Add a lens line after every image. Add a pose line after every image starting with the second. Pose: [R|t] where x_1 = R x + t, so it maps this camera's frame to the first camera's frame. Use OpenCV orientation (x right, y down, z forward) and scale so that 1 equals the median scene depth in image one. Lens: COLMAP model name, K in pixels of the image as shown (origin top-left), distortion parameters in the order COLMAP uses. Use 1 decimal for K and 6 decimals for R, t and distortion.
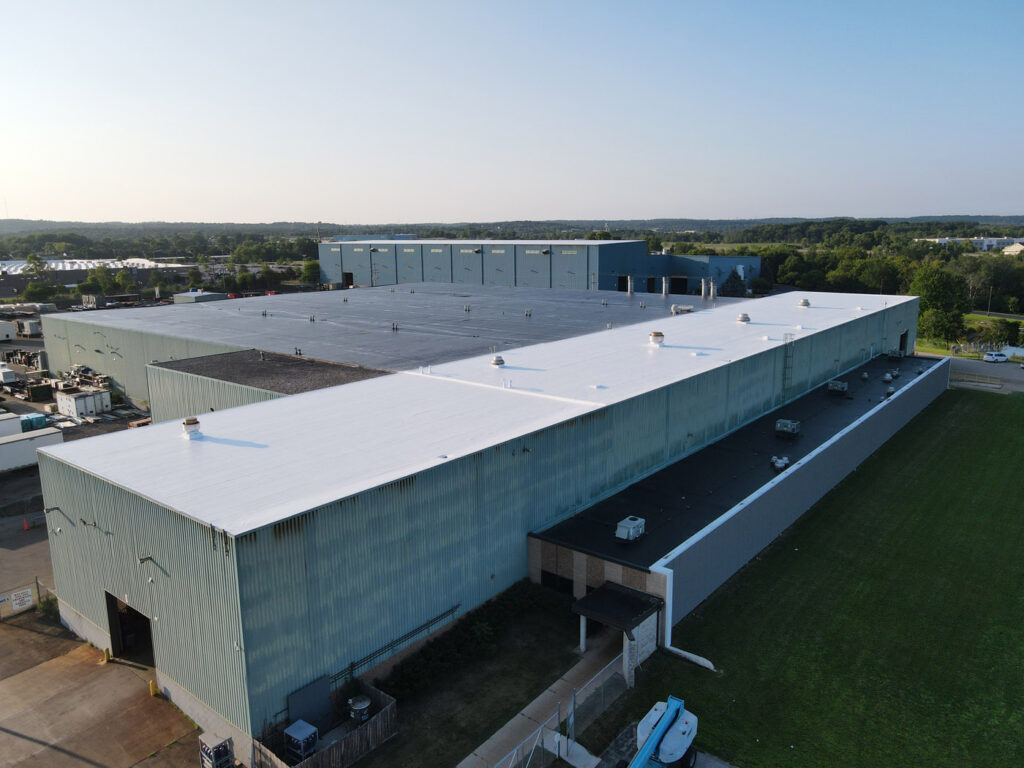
lens RADIAL K [[754.0, 0, 508.0], [0, 754.0, 381.2], [0, 0, 1]] dist [0.010940, 0.006070]
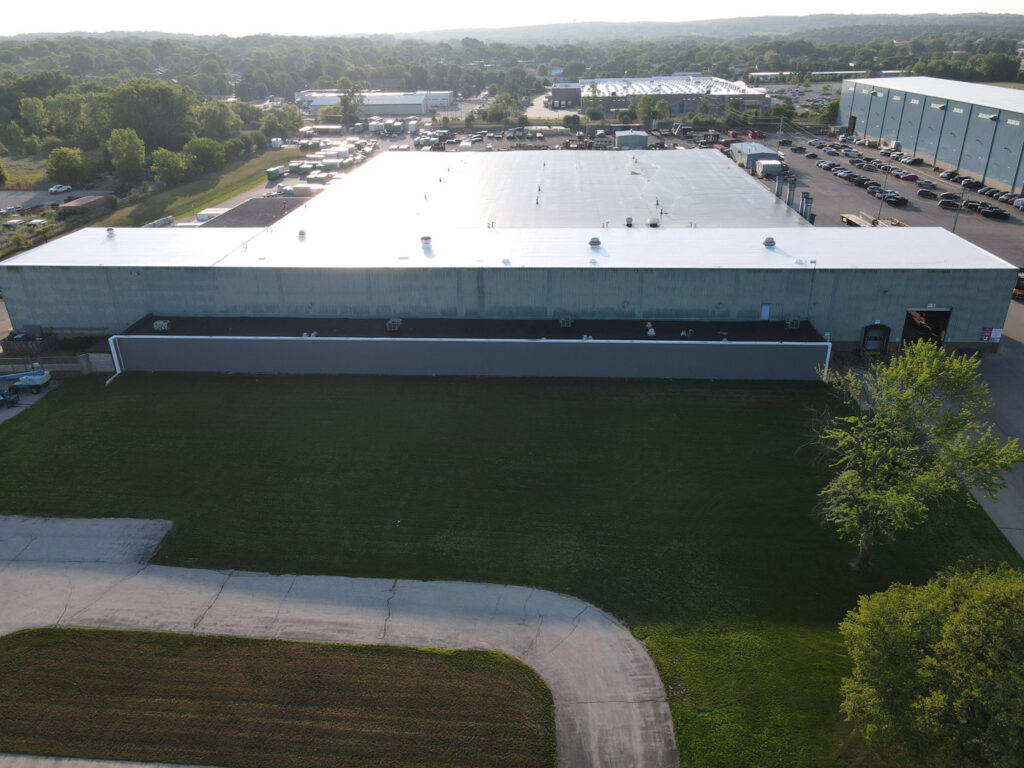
lens RADIAL K [[754.0, 0, 508.0], [0, 754.0, 381.2], [0, 0, 1]] dist [0.010940, 0.006070]
pose [[0.576919, 0.344718, -0.740496, 1.998013], [-0.152998, 0.936141, 0.316595, -0.396902], [0.802344, -0.069355, 0.592818, 0.478158]]
